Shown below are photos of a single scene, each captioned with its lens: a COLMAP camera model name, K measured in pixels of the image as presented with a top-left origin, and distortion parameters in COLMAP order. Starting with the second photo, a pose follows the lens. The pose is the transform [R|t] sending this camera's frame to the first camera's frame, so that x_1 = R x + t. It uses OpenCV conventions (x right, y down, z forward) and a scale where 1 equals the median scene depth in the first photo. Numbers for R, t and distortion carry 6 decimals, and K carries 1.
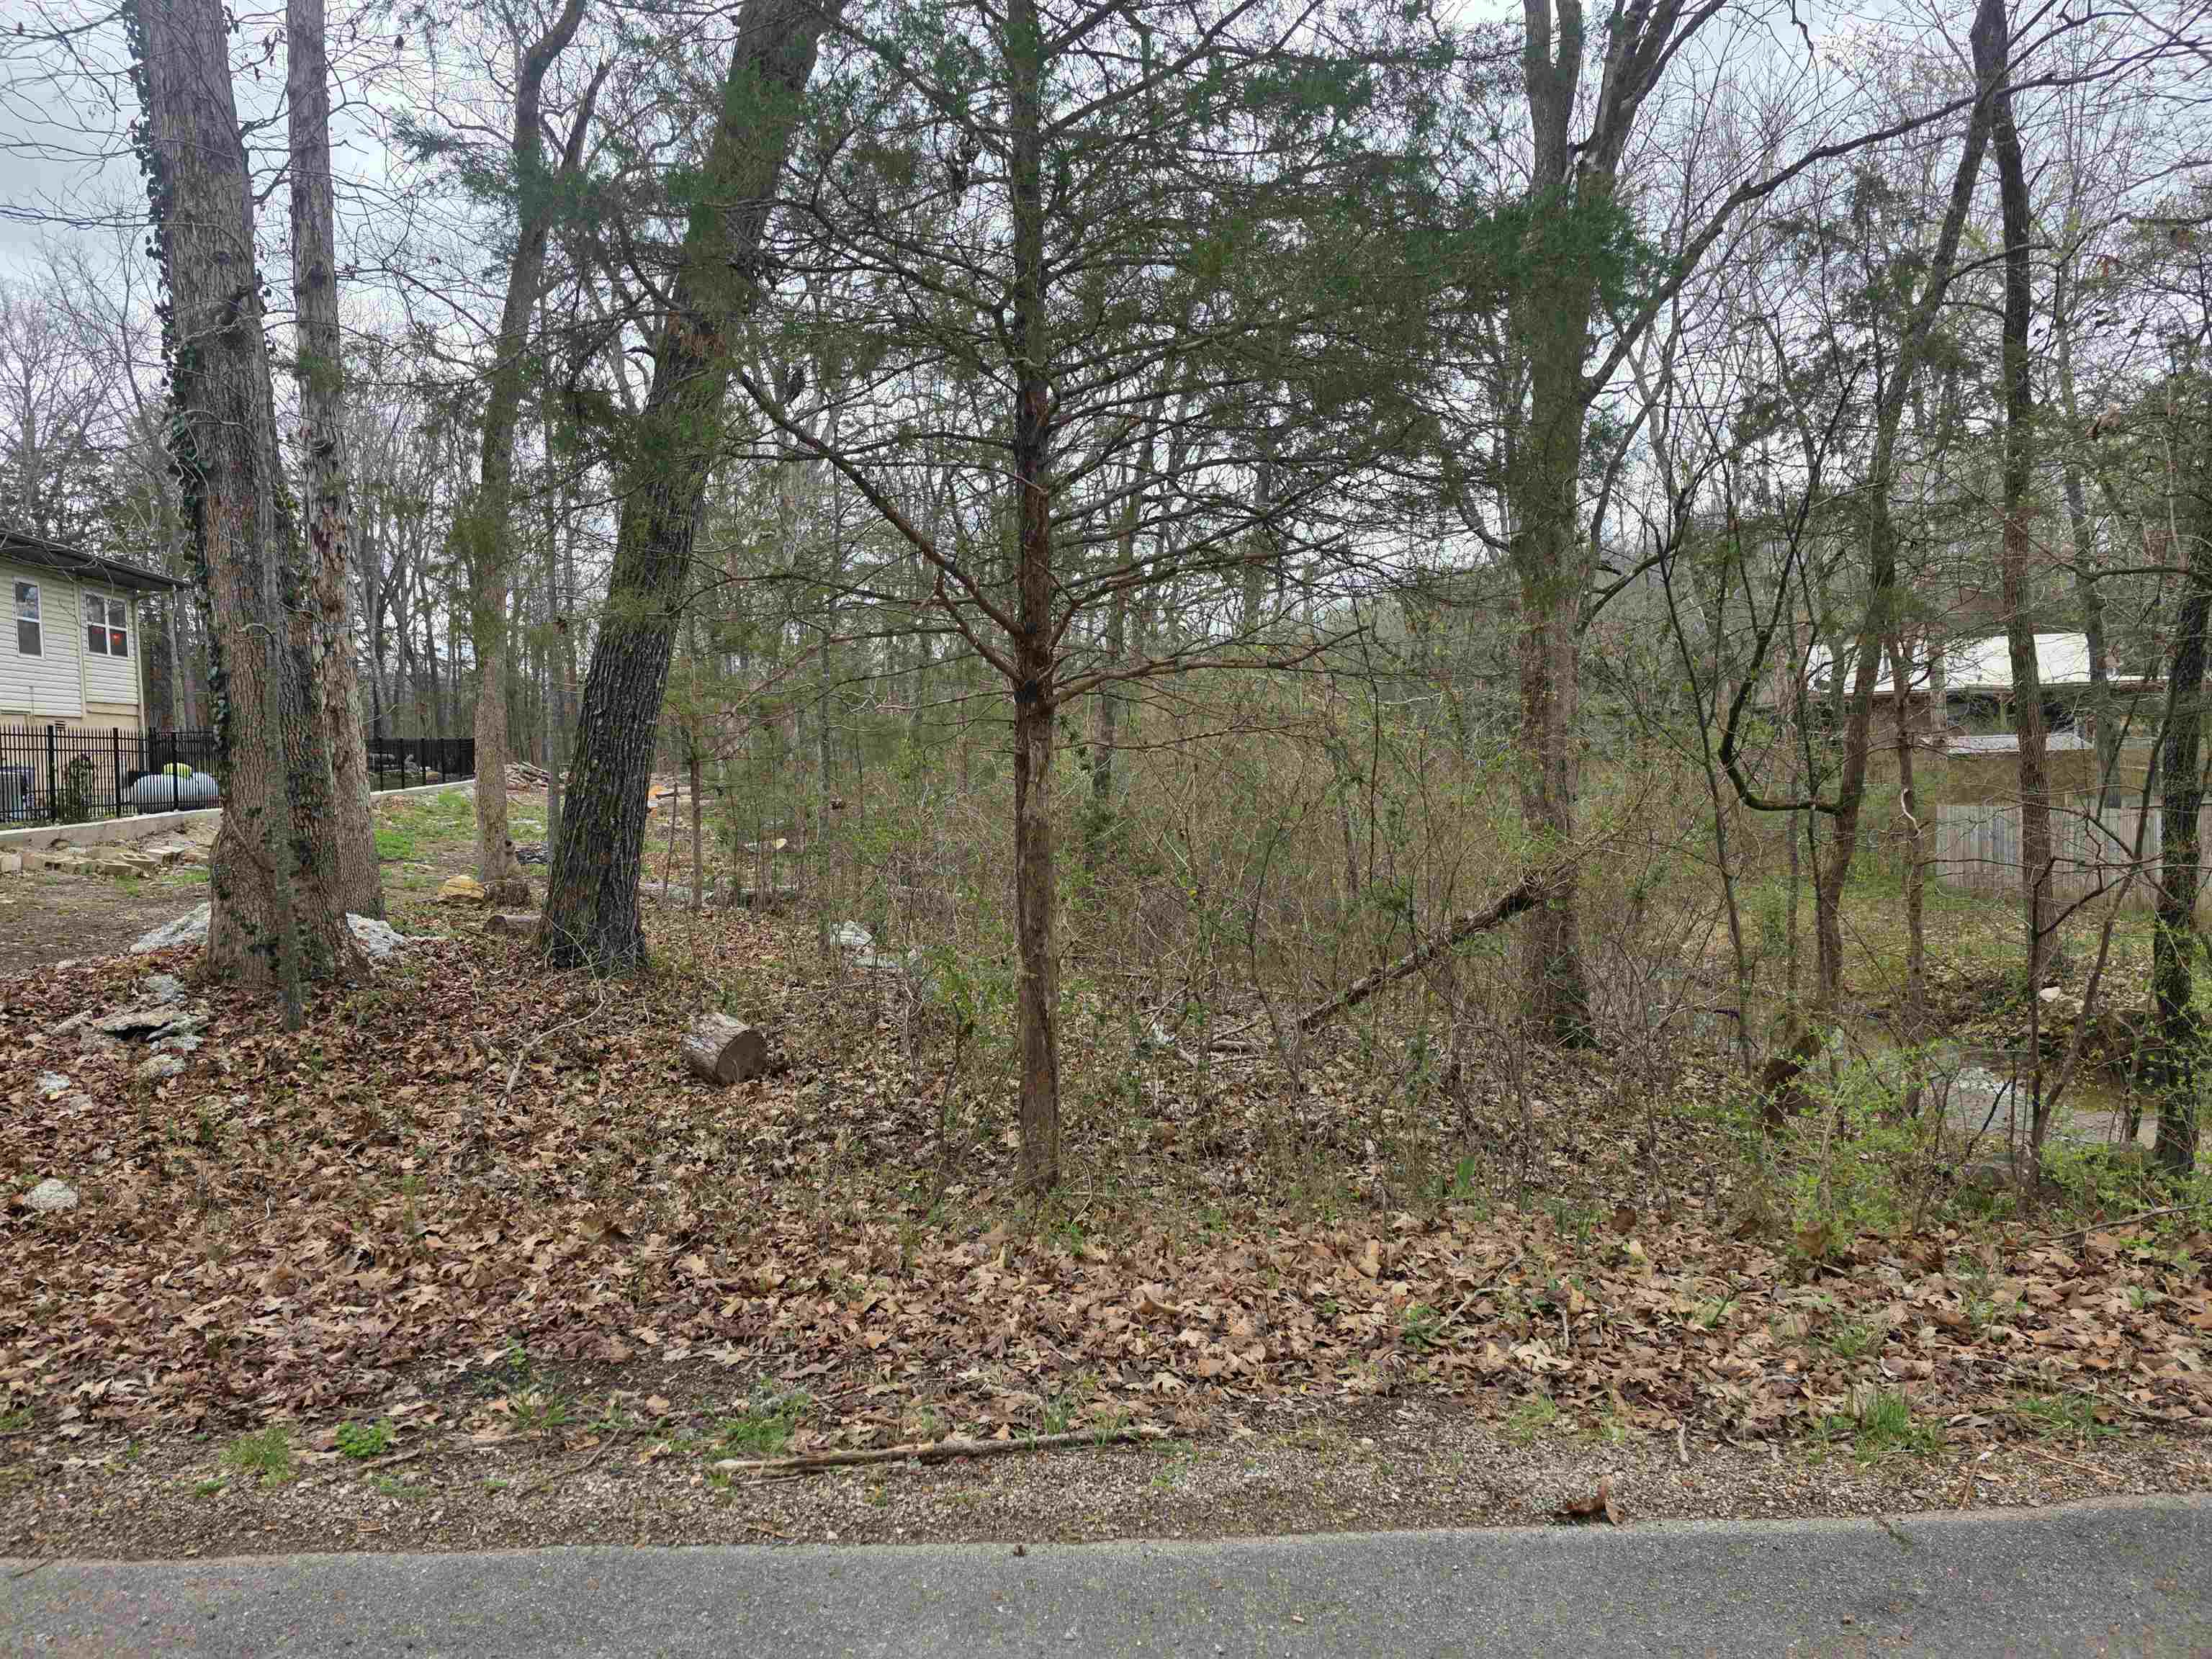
lens RADIAL K [[1462.6, 0, 1116.8], [0, 1462.6, 823.4], [0, 0, 1]] dist [0.056162, -0.048029]
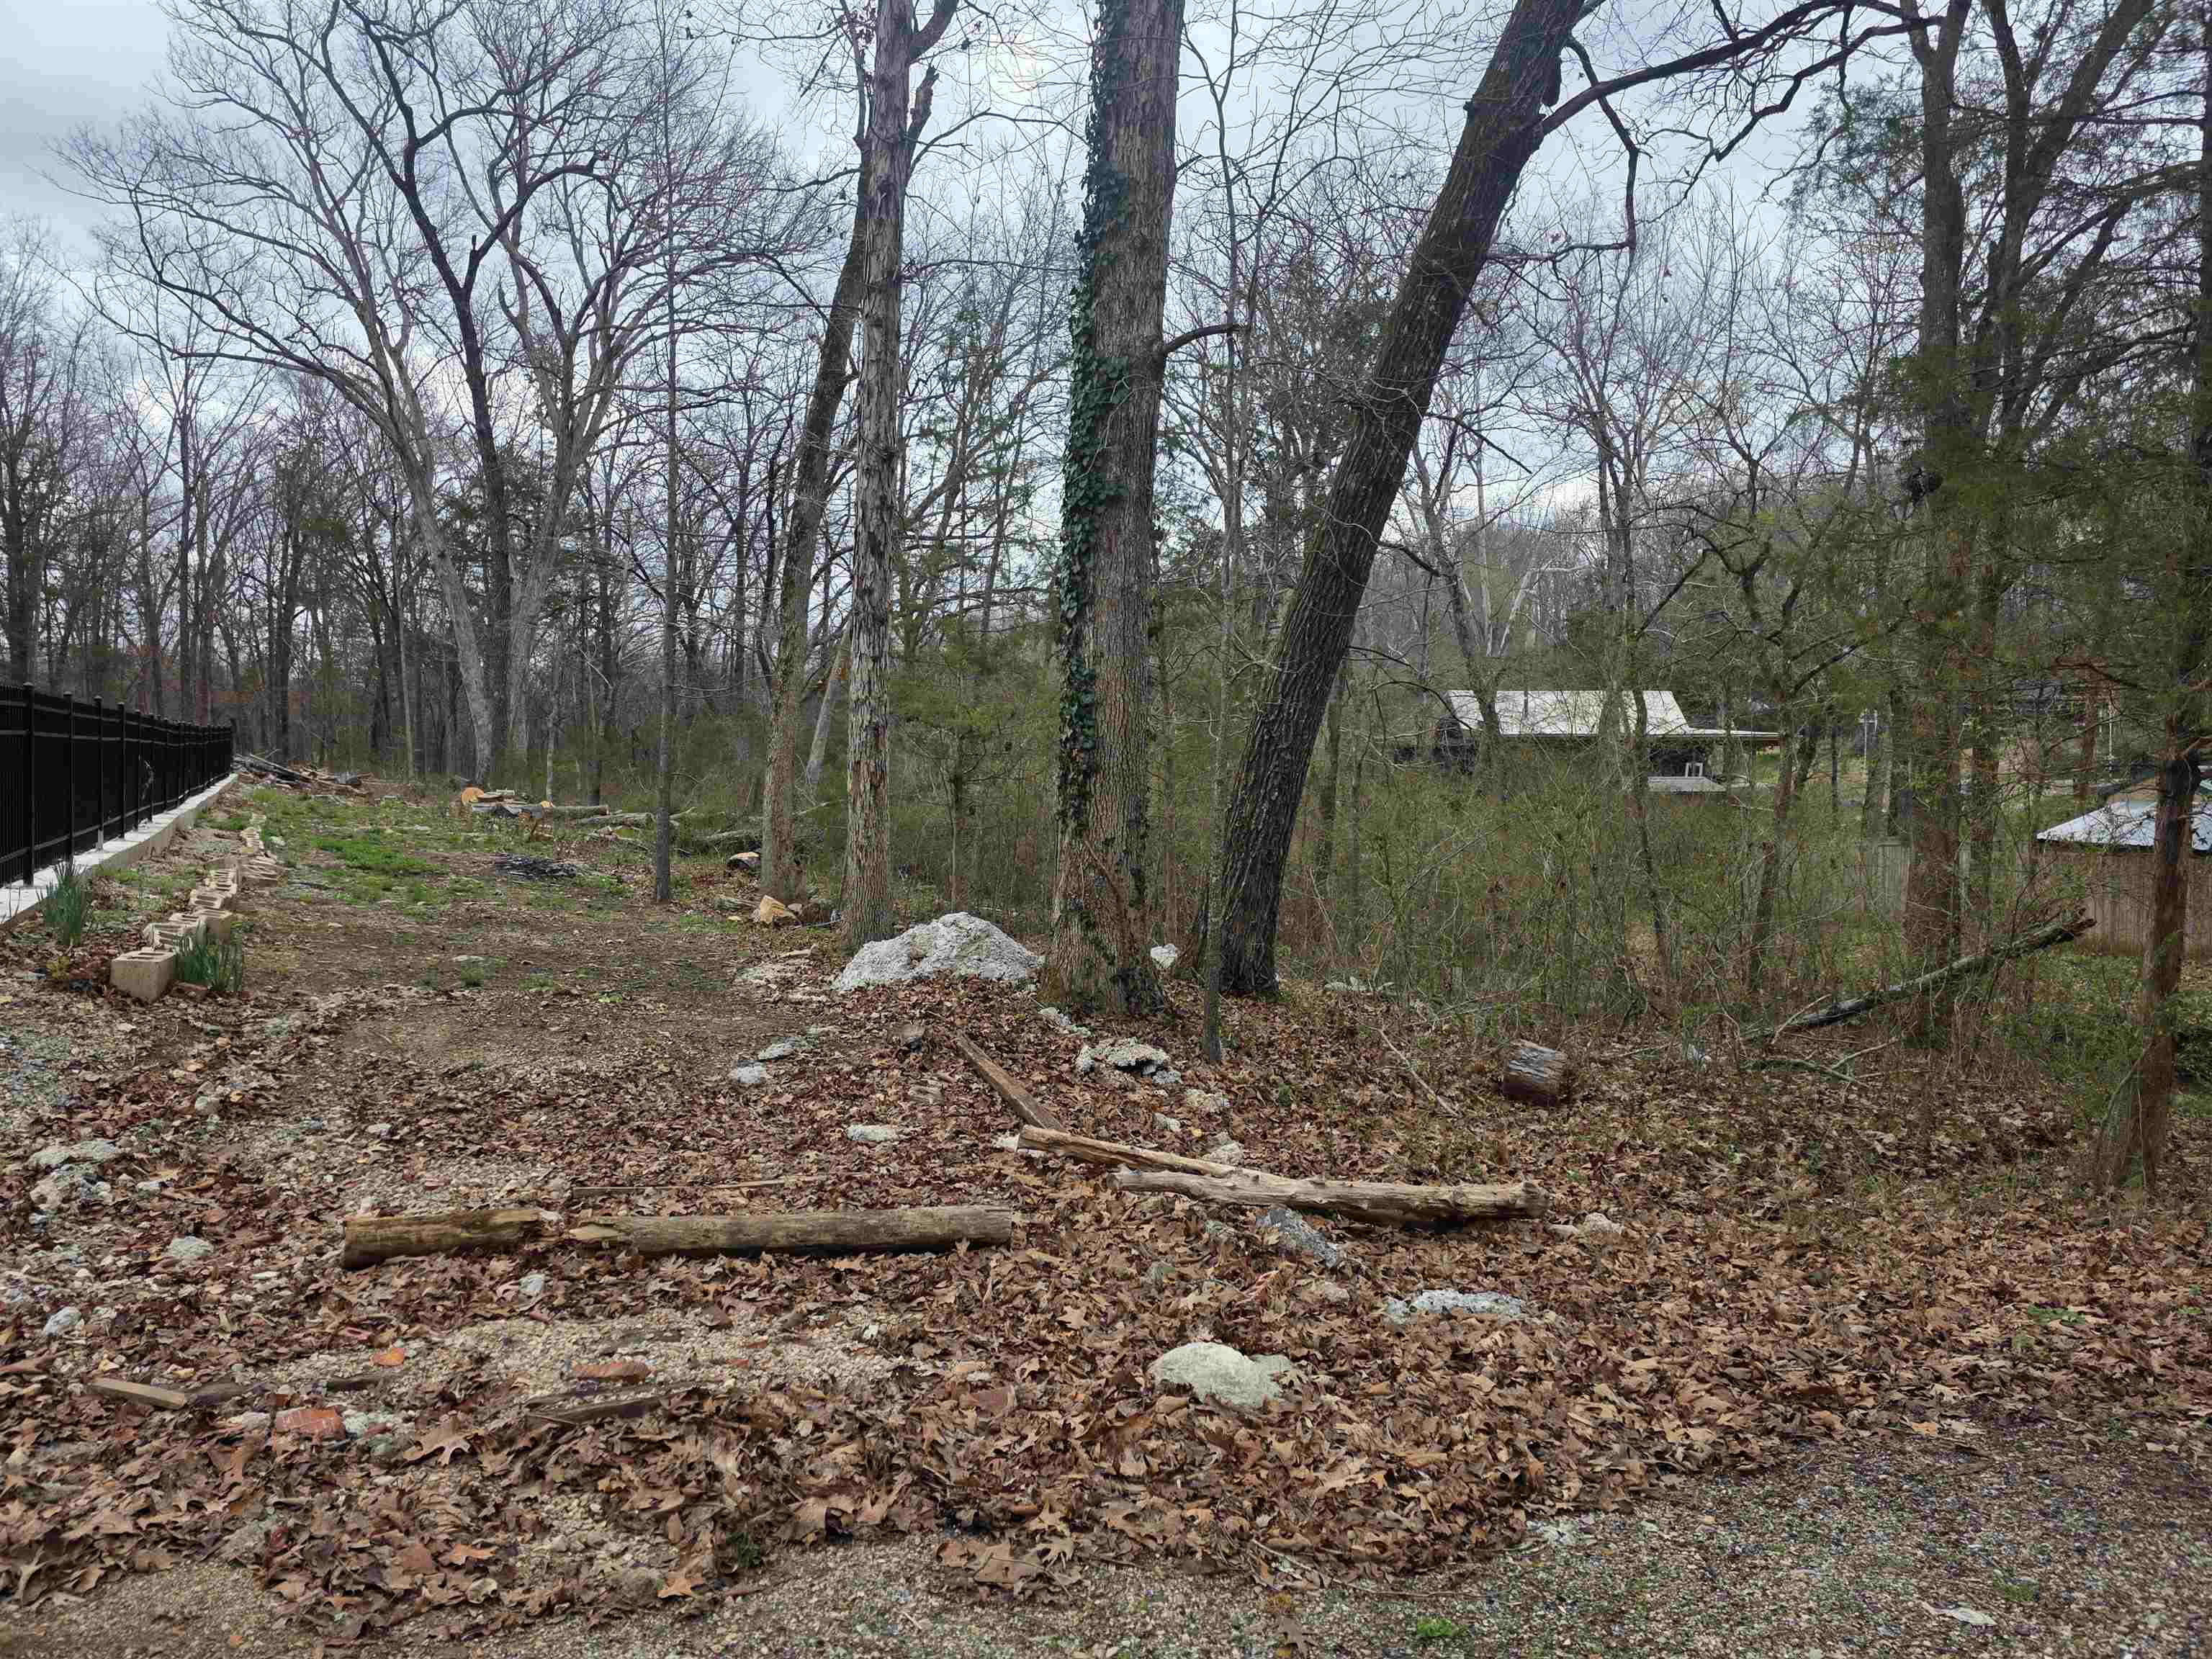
lens RADIAL K [[1462.6, 0, 1098.9], [0, 1462.6, 807.9], [0, 0, 1]] dist [0.056162, -0.048029]
pose [[0.954072, 0.023502, 0.298653, -0.867808], [-0.018457, 0.999636, -0.019702, -0.010569], [-0.299007, 0.013285, 0.954158, 0.068782]]
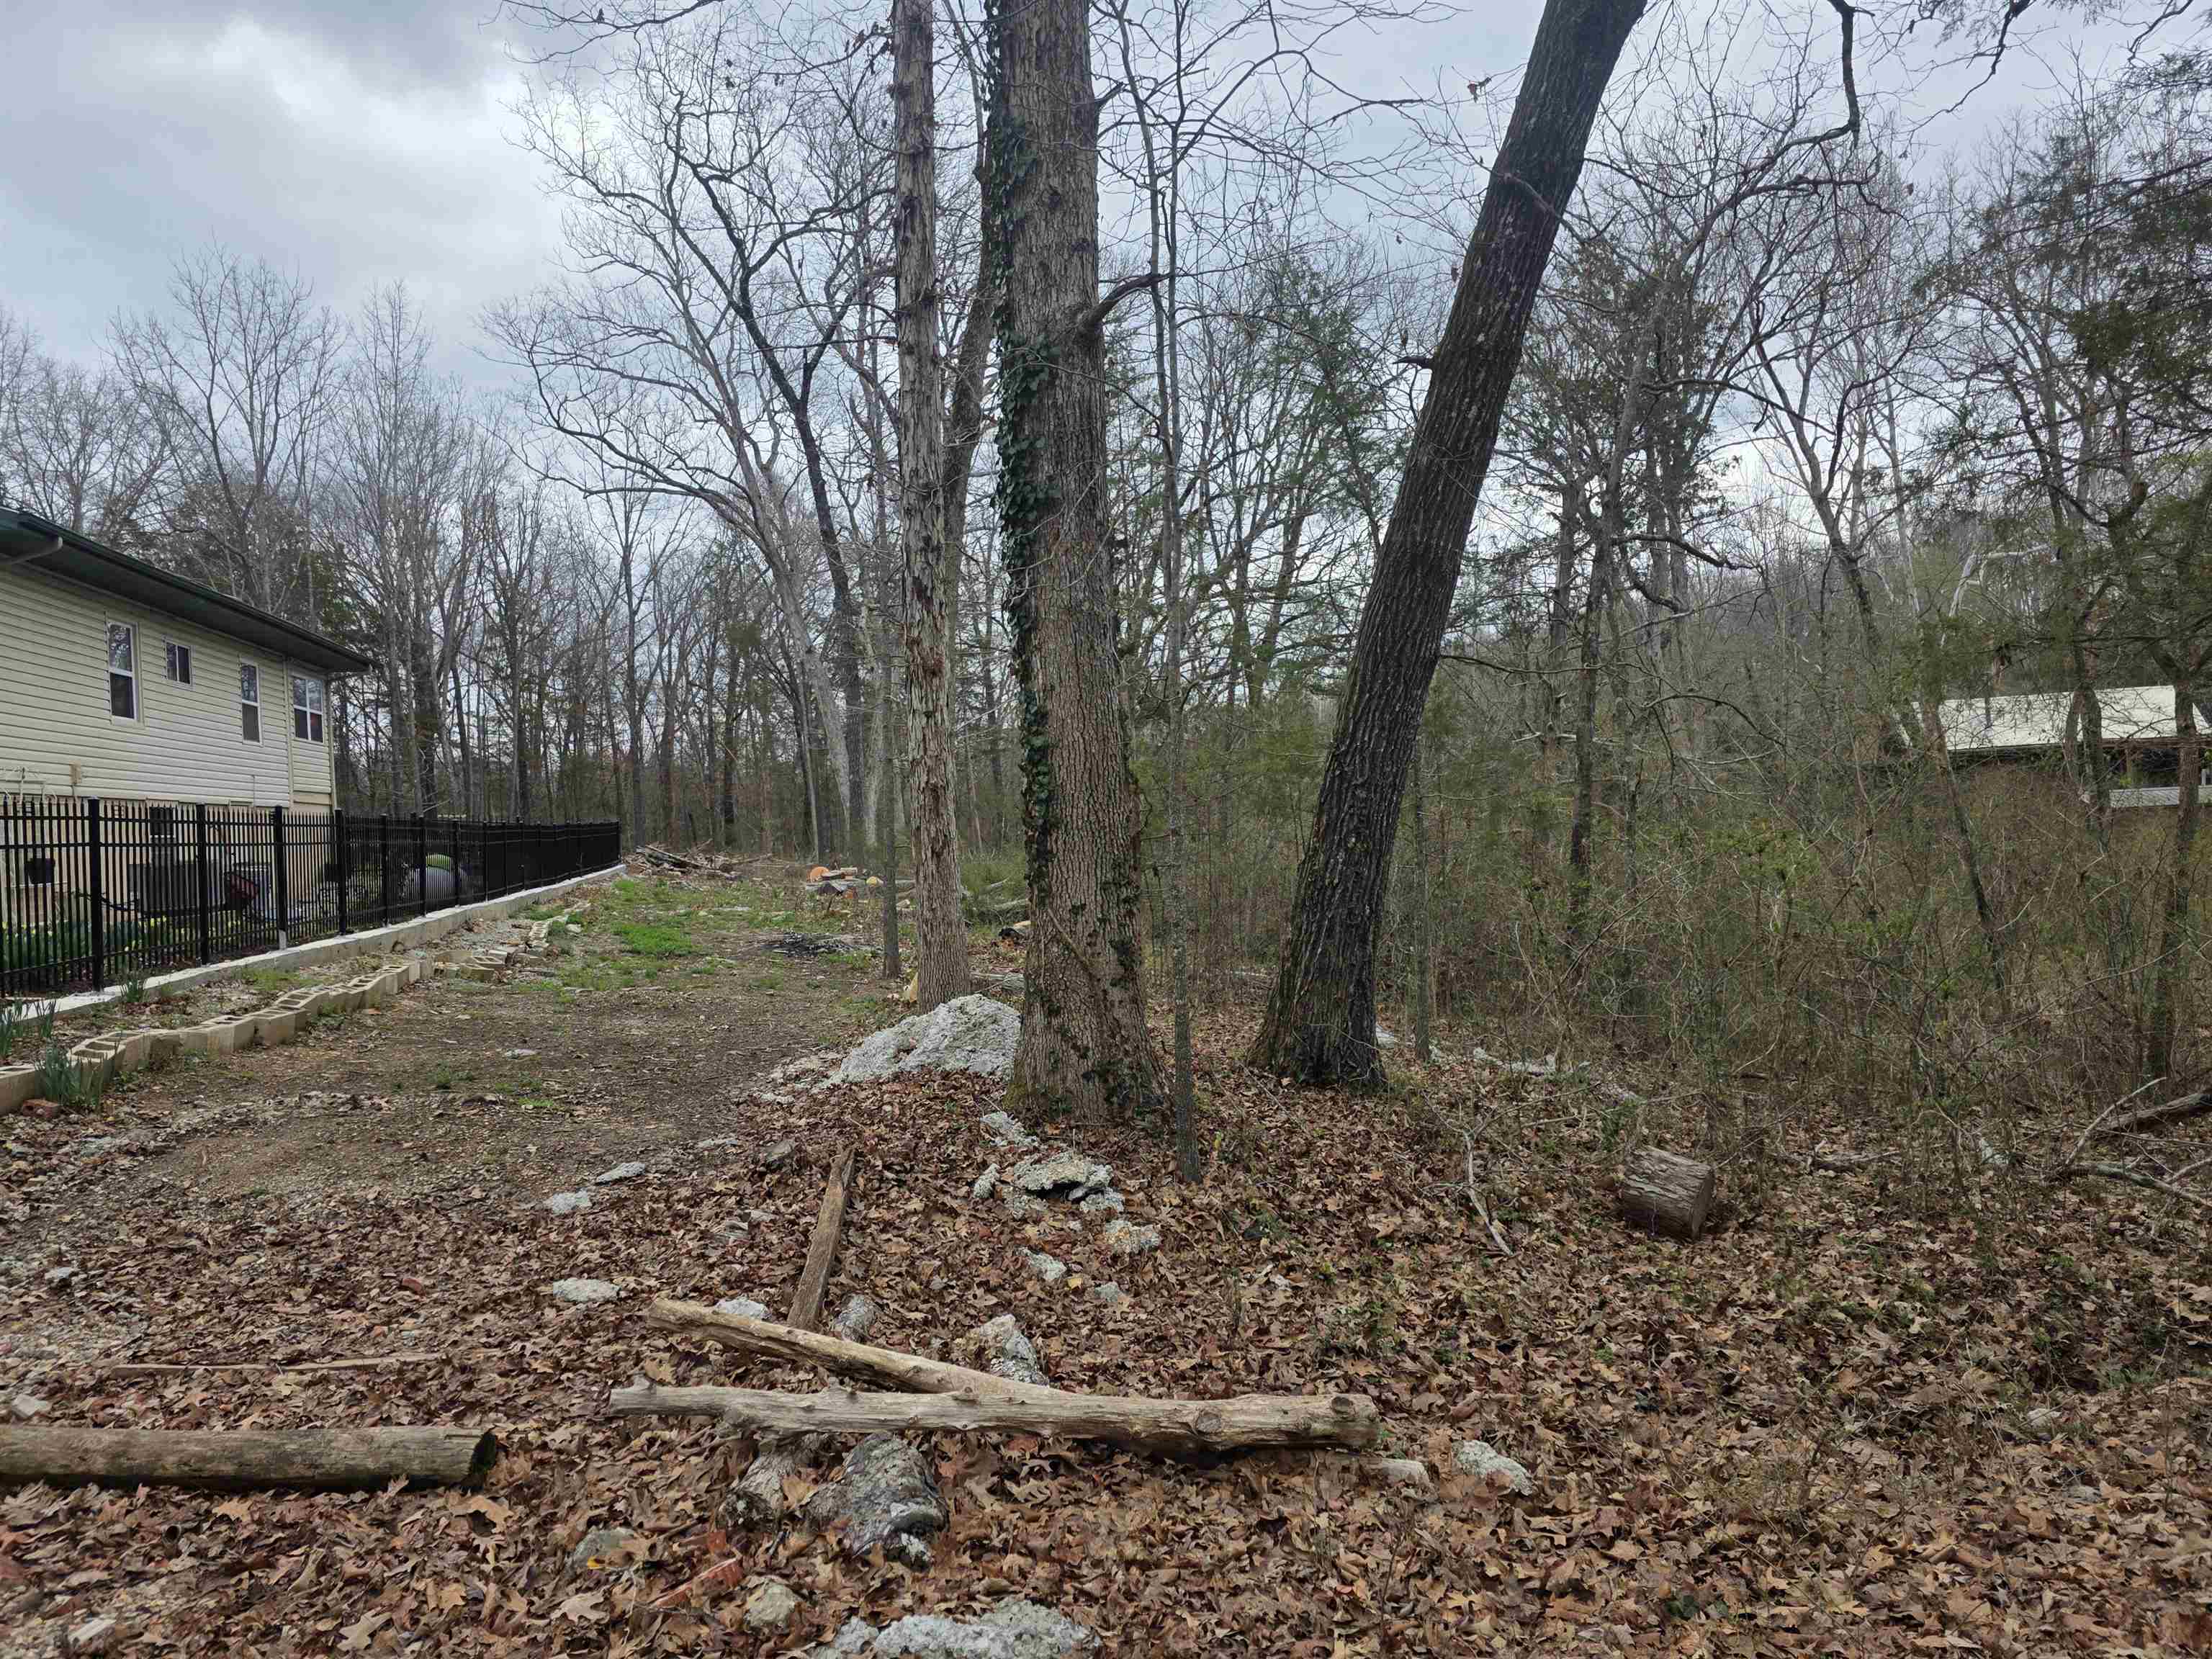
lens RADIAL K [[1462.6, 0, 1129.3], [0, 1462.6, 815.8], [0, 0, 1]] dist [0.056162, -0.048029]
pose [[0.999240, -0.021723, 0.032378, -0.570381], [0.023431, 0.998302, -0.053322, -0.015536], [-0.031165, 0.054040, 0.998052, 0.177042]]
